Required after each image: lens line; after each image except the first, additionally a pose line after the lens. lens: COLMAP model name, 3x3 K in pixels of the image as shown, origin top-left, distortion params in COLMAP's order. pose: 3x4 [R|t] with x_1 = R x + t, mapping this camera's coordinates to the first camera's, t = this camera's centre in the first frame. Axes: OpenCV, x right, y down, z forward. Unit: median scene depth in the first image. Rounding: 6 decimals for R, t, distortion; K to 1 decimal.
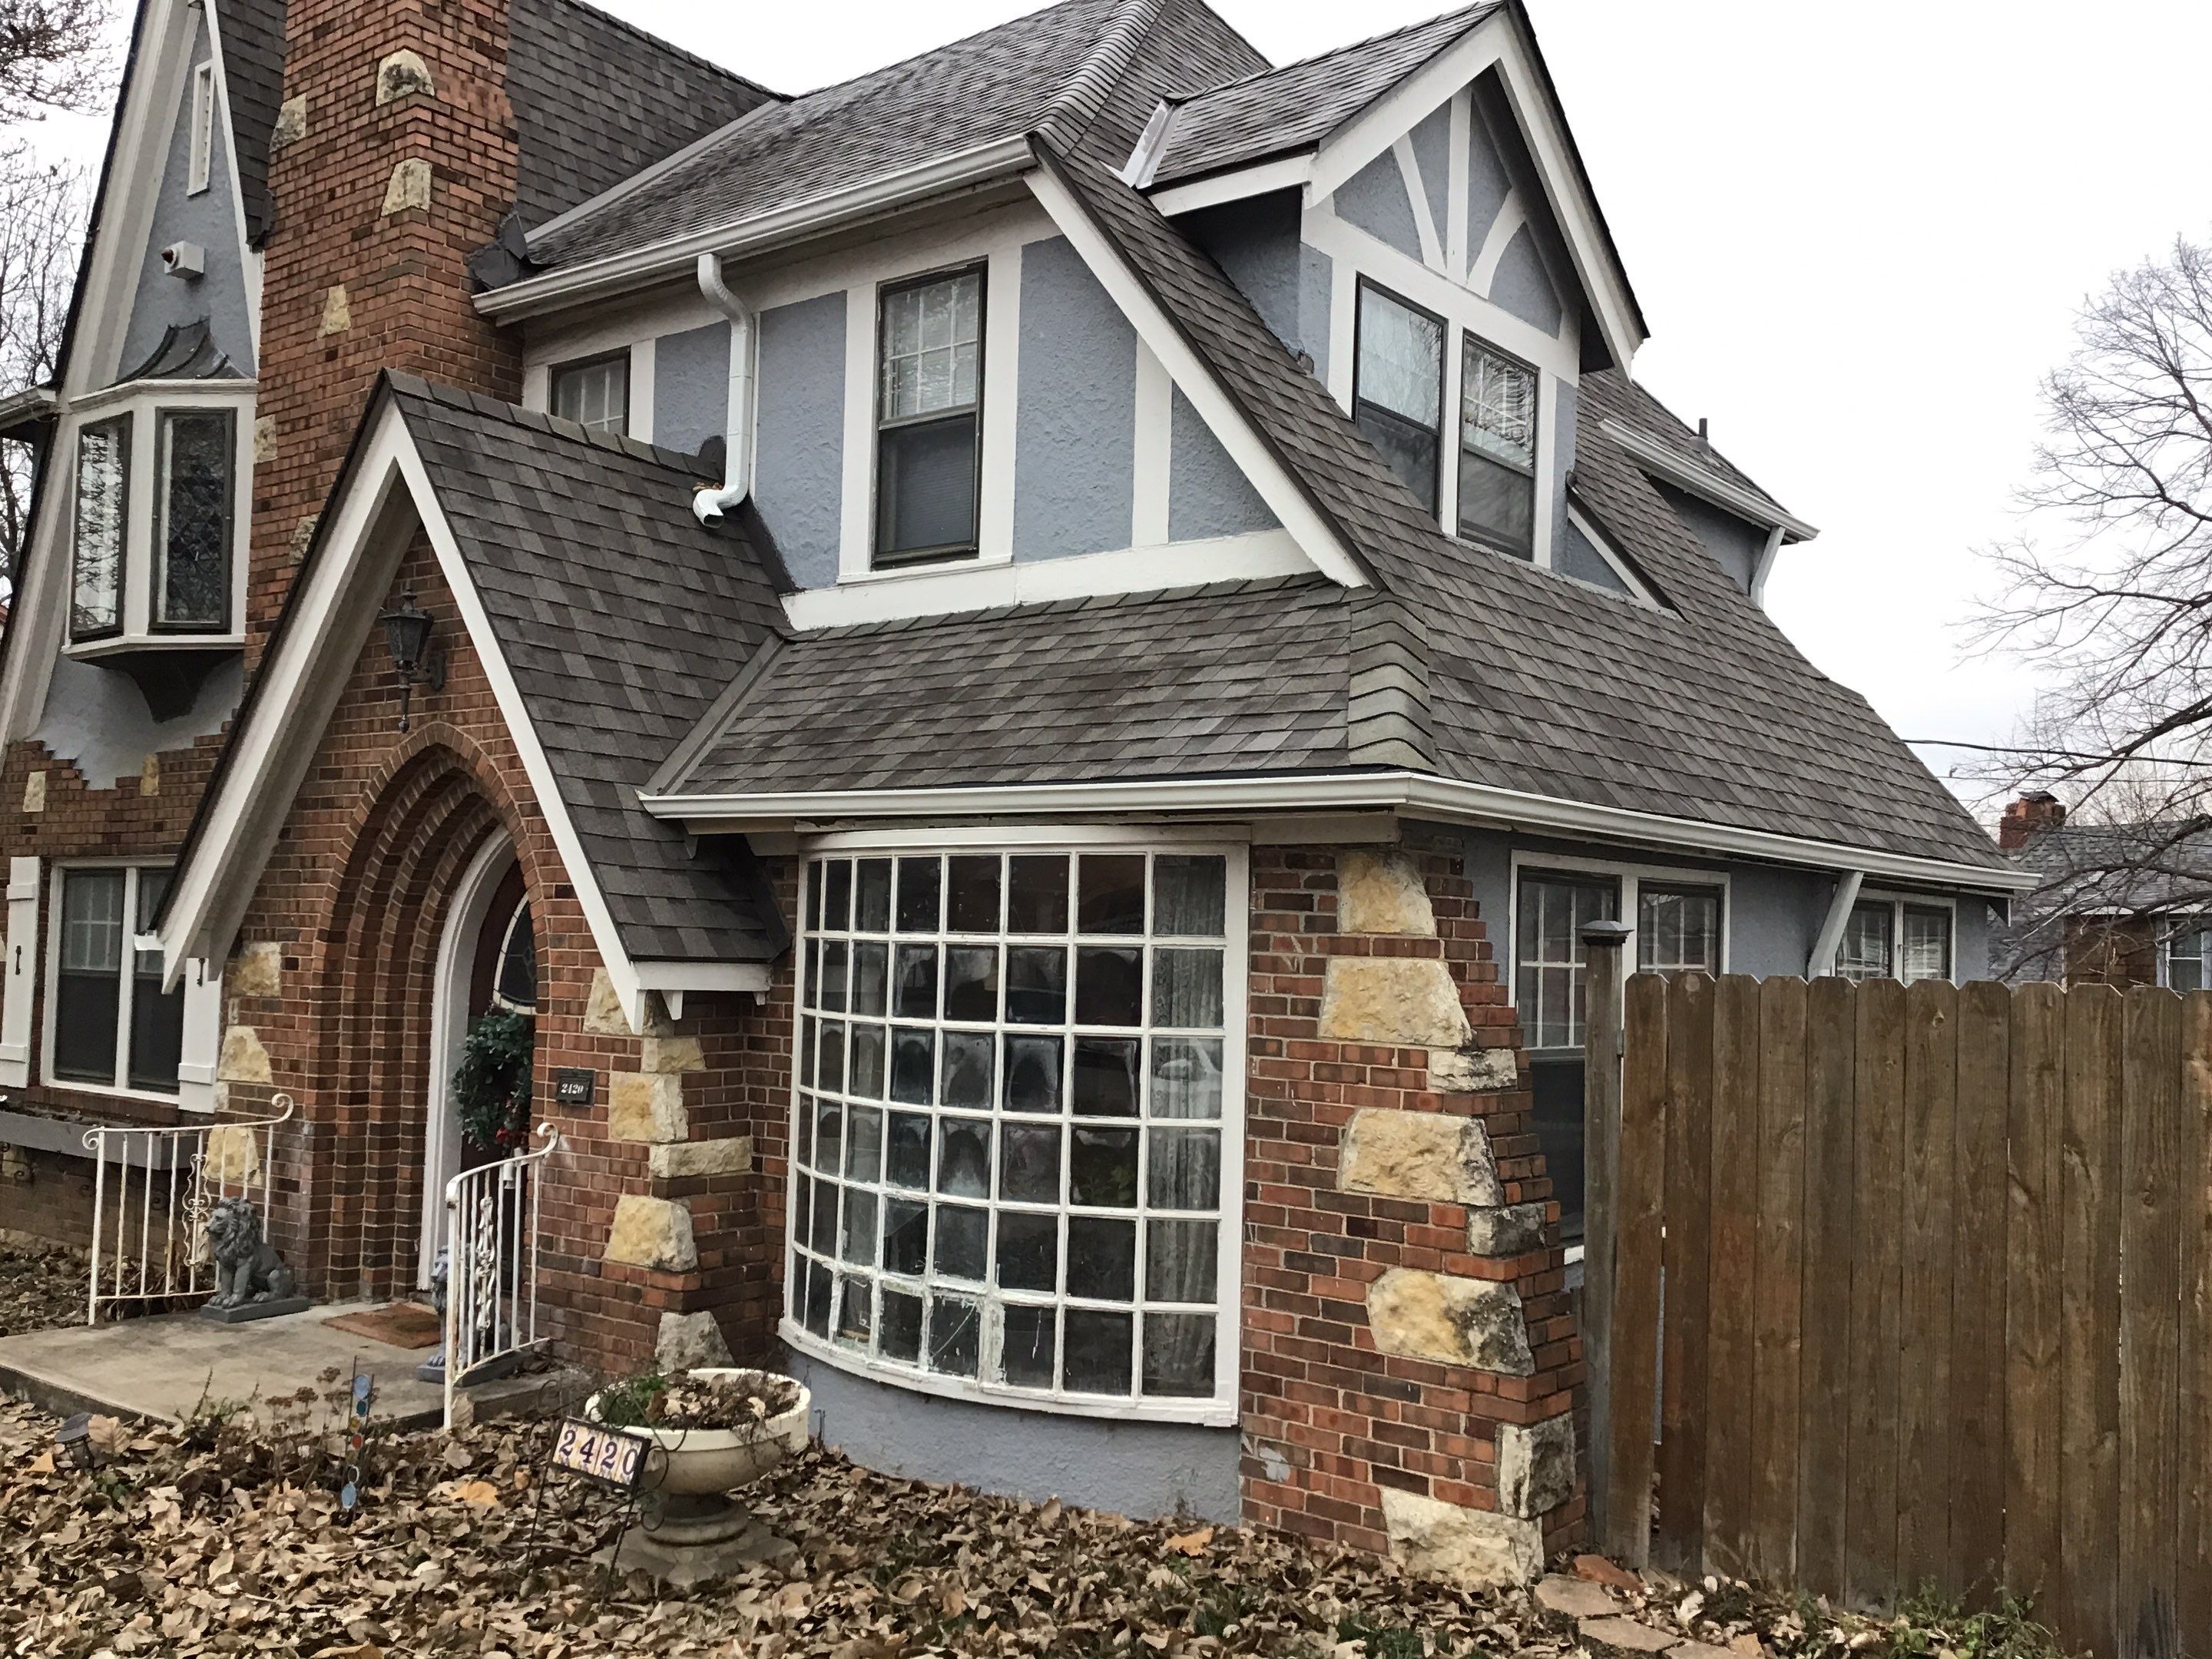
lens RADIAL K [[2004.6, 0, 1106.0], [0, 2004.6, 829.5], [0, 0, 1]] dist [0.098164, -0.319282]
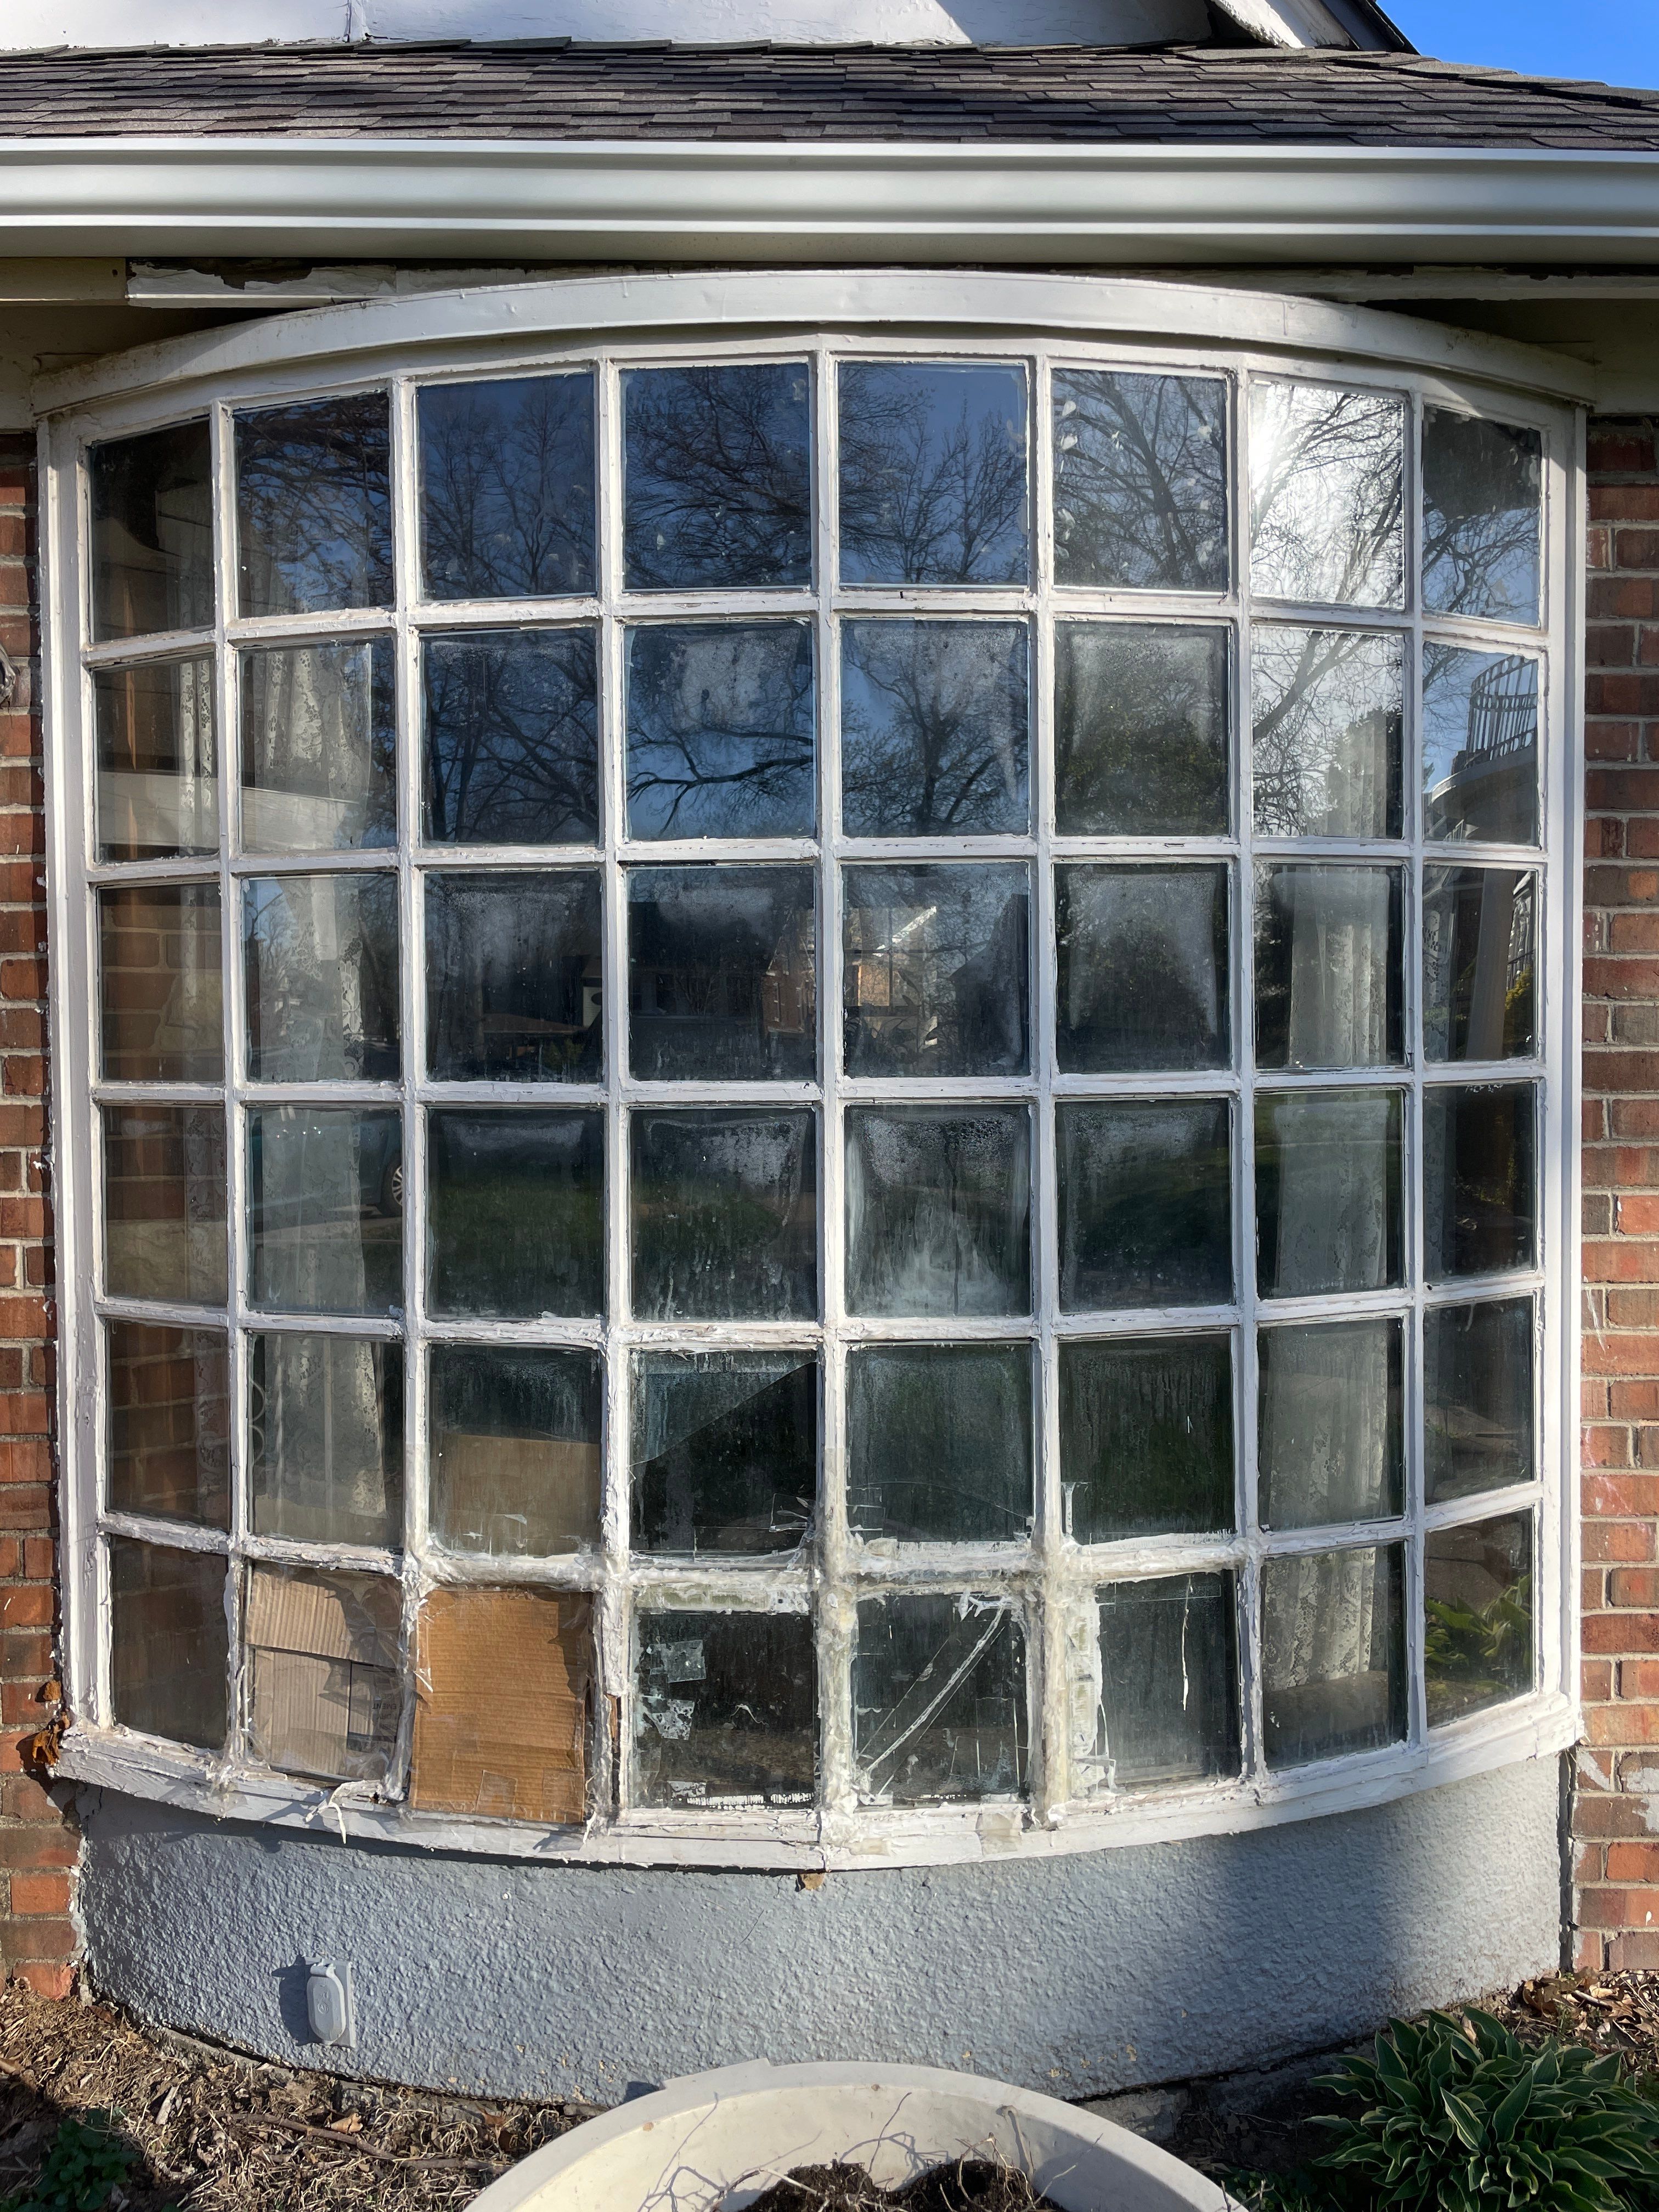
lens RADIAL K [[1681.1, 0, 839.2], [0, 1681.1, 1086.6], [0, 0, 1]] dist [0.076925, -0.119375]
pose [[0.770773, -0.052869, 0.634912, -0.292842], [-0.007632, 0.995713, 0.092177, 0.120503], [-0.637064, -0.075893, 0.767066, 0.833222]]
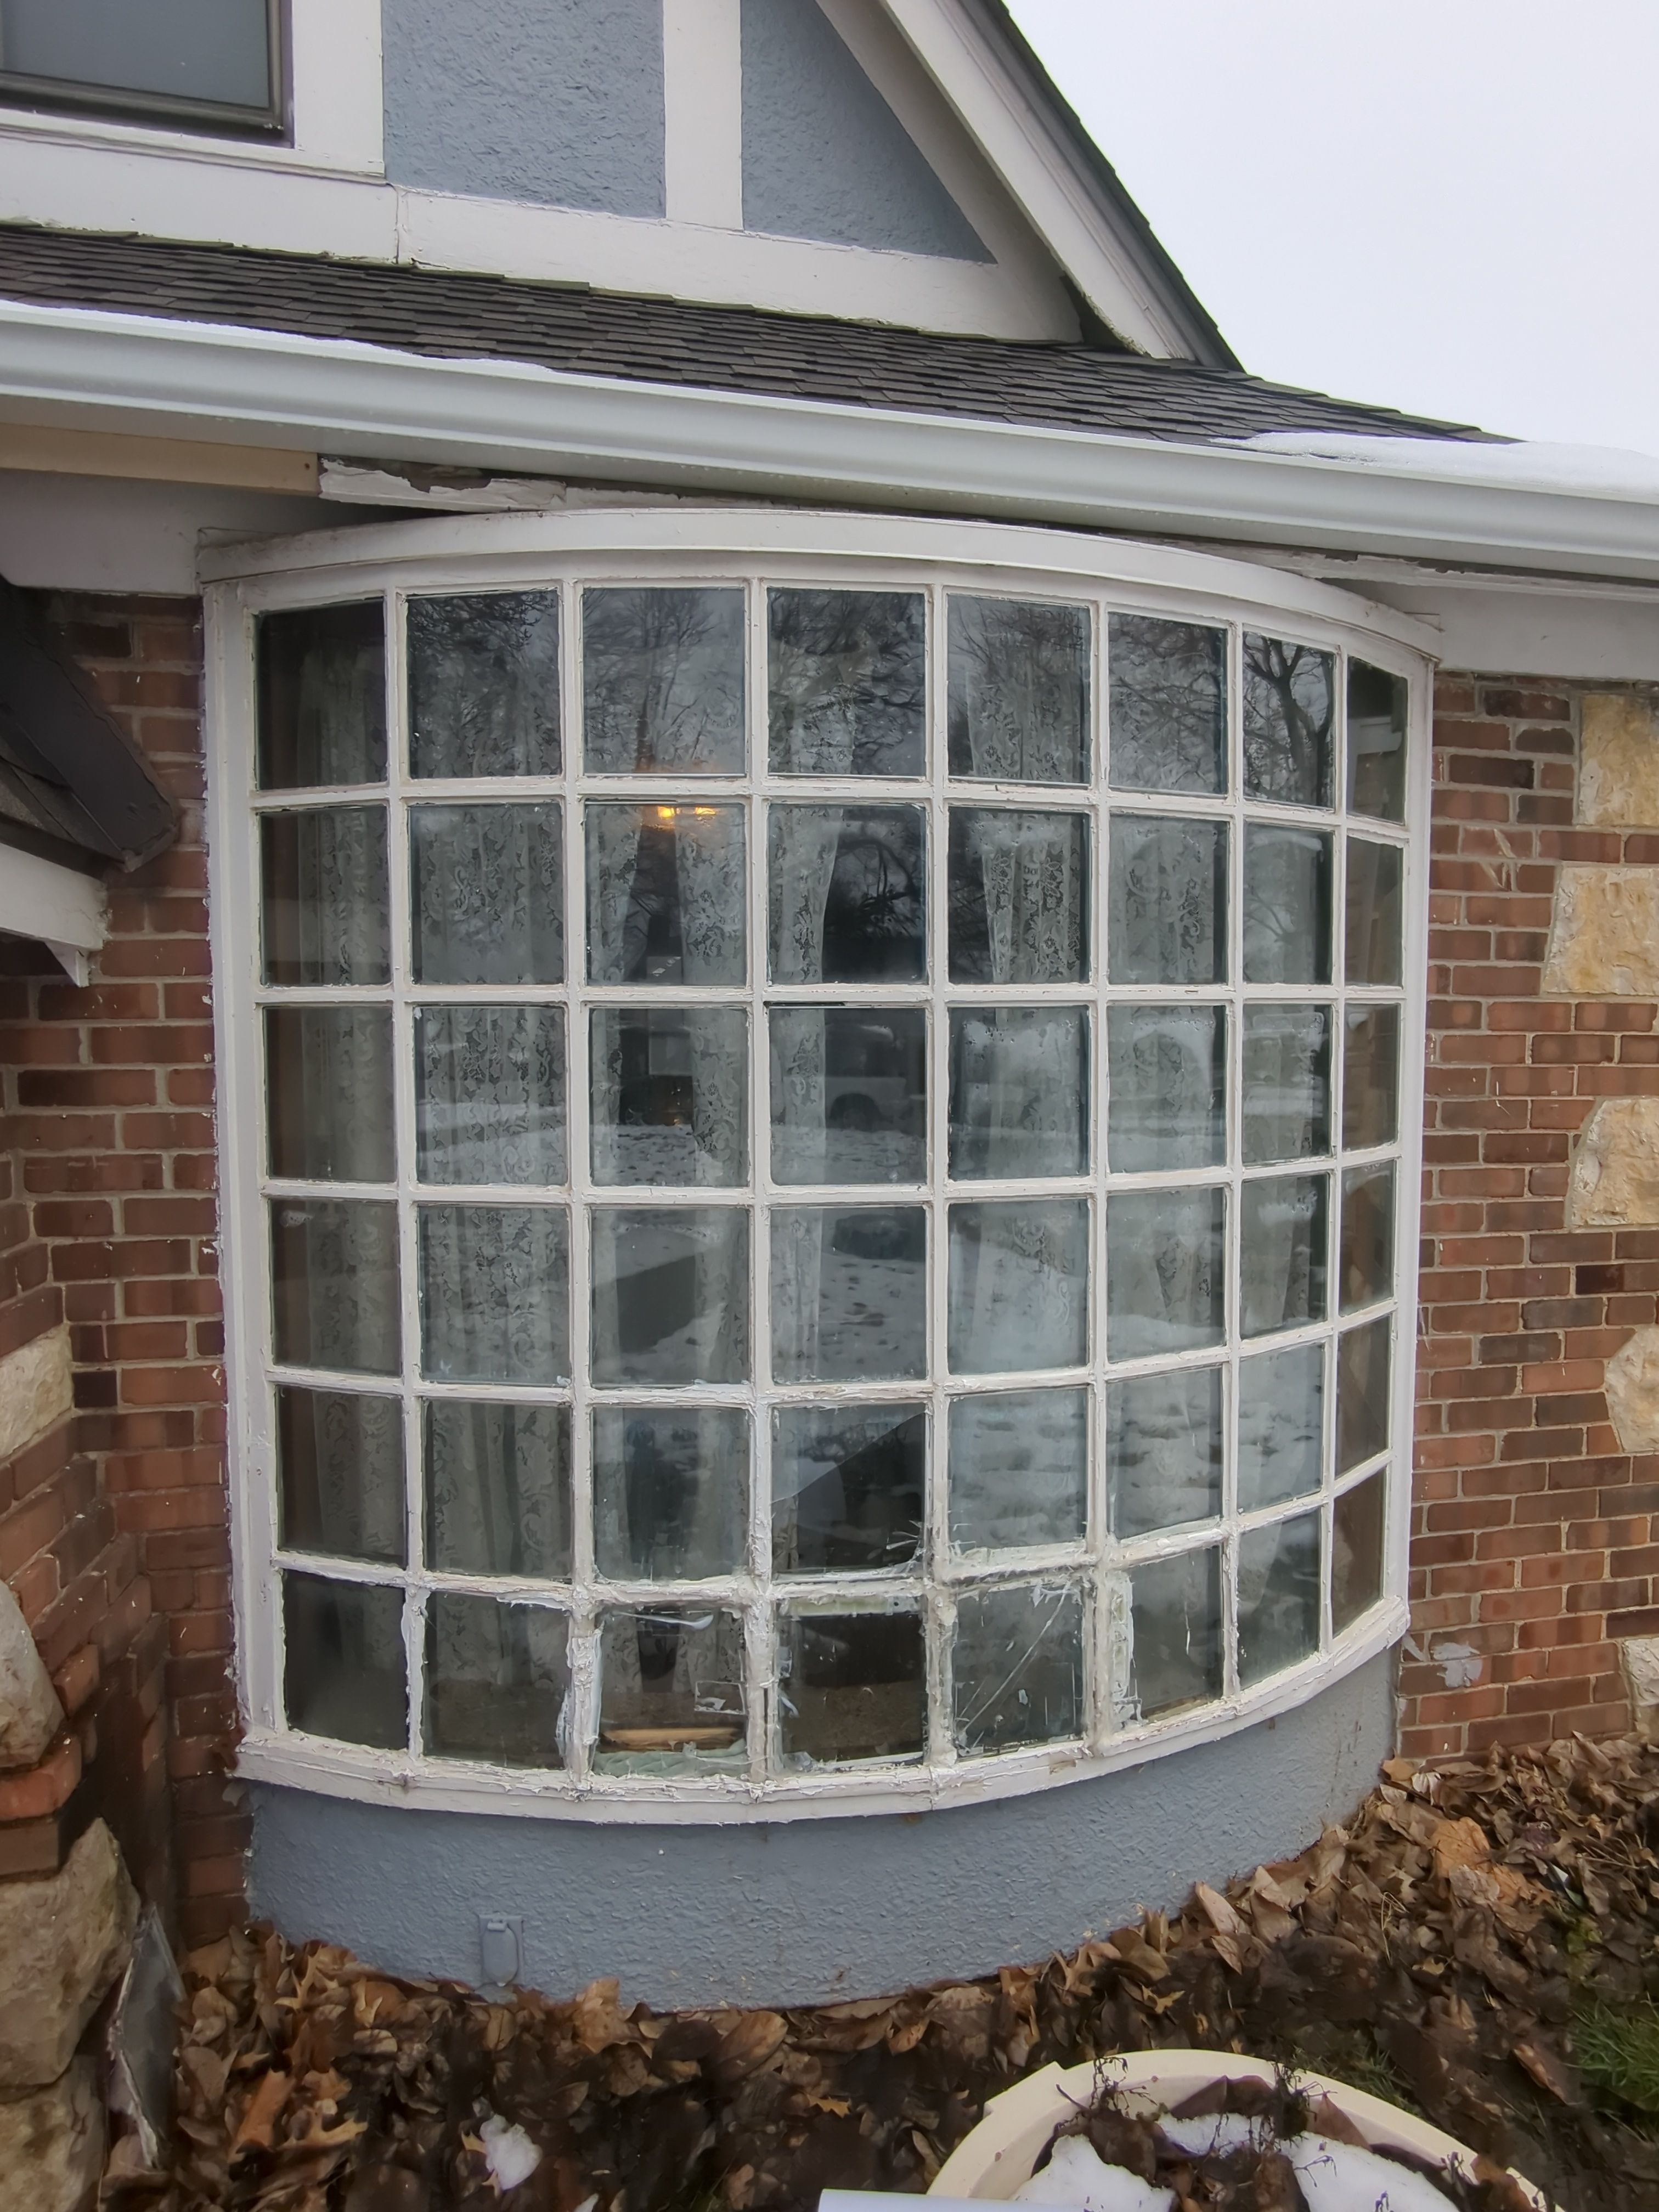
lens RADIAL K [[1233.6, 0, 854.4], [0, 1233.6, 1105.7], [0, 0, 1]] dist [-0.015919, 0.001367]
pose [[0.635131, -0.075572, 0.768698, -0.321681], [-0.026169, 0.992525, 0.119199, 0.097435], [-0.771961, -0.095823, 0.628406, 0.916263]]
